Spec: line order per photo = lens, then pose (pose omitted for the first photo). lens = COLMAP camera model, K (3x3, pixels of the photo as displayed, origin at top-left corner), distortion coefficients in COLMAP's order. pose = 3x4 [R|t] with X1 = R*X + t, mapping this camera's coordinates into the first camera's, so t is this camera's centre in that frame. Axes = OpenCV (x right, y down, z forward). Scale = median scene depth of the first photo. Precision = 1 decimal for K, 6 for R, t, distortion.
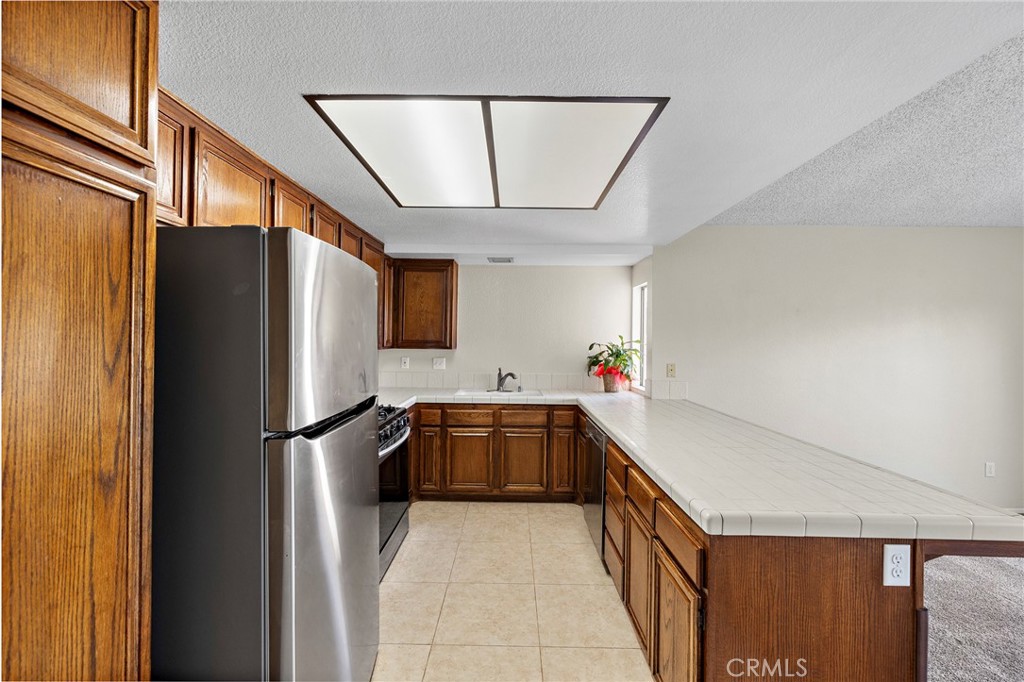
lens RADIAL K [[428.8, 0, 508.1], [0, 428.8, 334.5], [0, 0, 1]] dist [-0.000579, -0.000399]
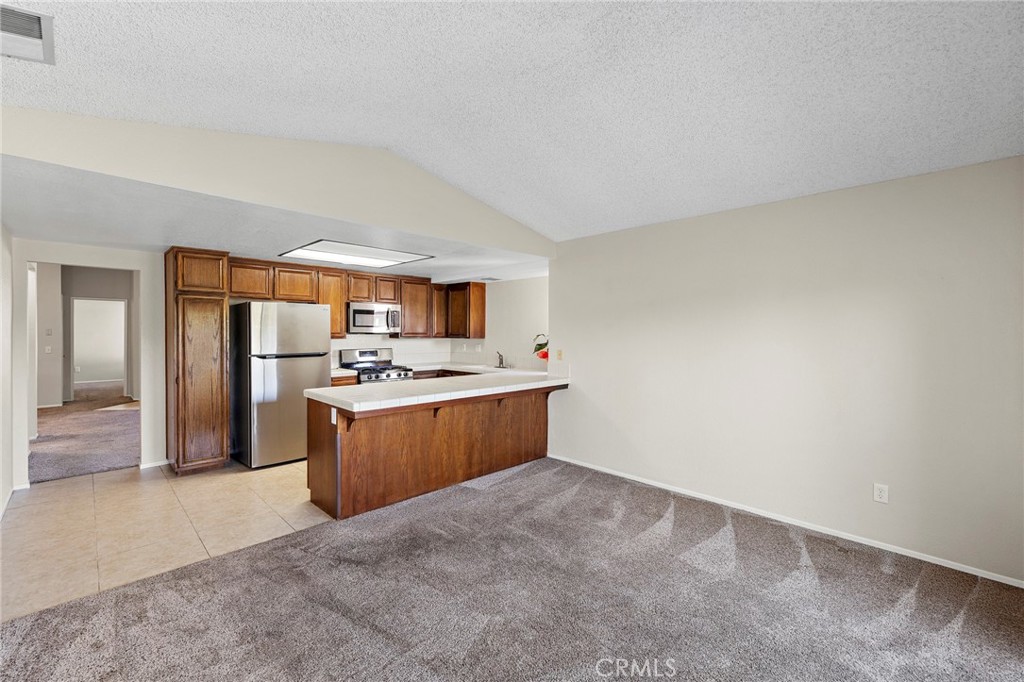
lens RADIAL K [[428.8, 0, 505.4], [0, 428.8, 334.4], [0, 0, 1]] dist [-0.000579, -0.000399]
pose [[0.707690, -0.004848, -0.706506, 1.147371], [0.009682, 0.999949, 0.002837, 0.016969], [0.706457, -0.008848, 0.707701, -0.030487]]
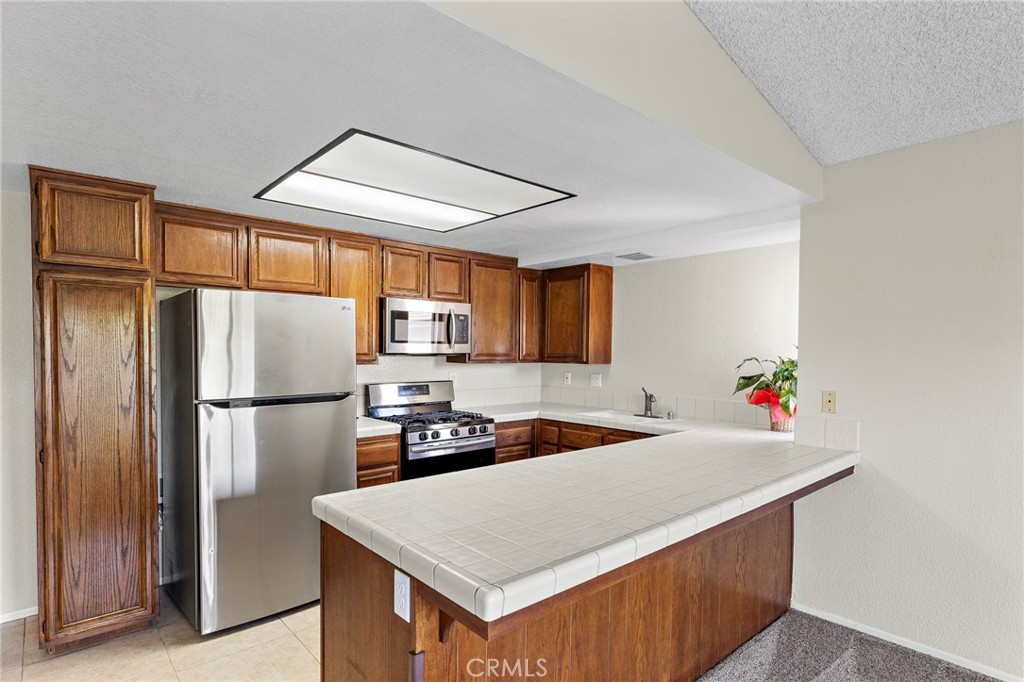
lens RADIAL K [[533.2, 0, 513.8], [0, 533.2, 362.0], [0, 0, 1]] dist [-0.001828, 0.003002]
pose [[0.672681, 0.010121, -0.739864, 0.625571], [0.005430, 0.999812, 0.018613, 0.008864], [0.739913, -0.016538, 0.672499, 0.141719]]
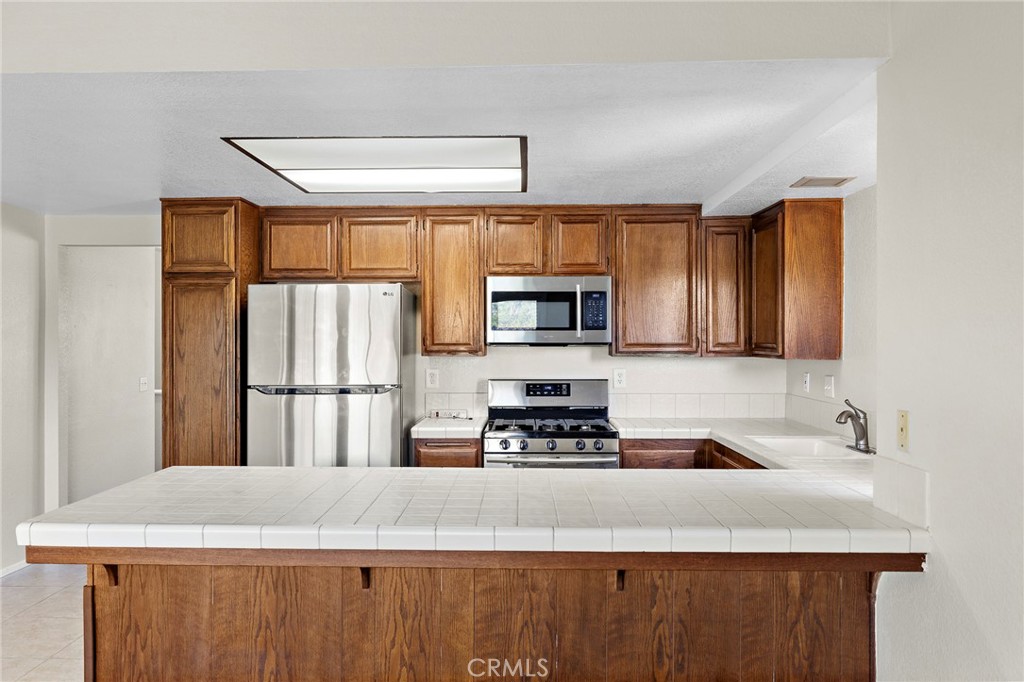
lens RADIAL K [[783.8, 0, 502.8], [0, 783.8, 337.0], [0, 0, 1]] dist [-0.008226, 0.002844]
pose [[-0.015471, -0.012983, -0.999796, 0.960144], [0.006926, 0.999890, -0.013092, 0.016782], [0.999856, -0.007127, -0.015379, 0.684925]]
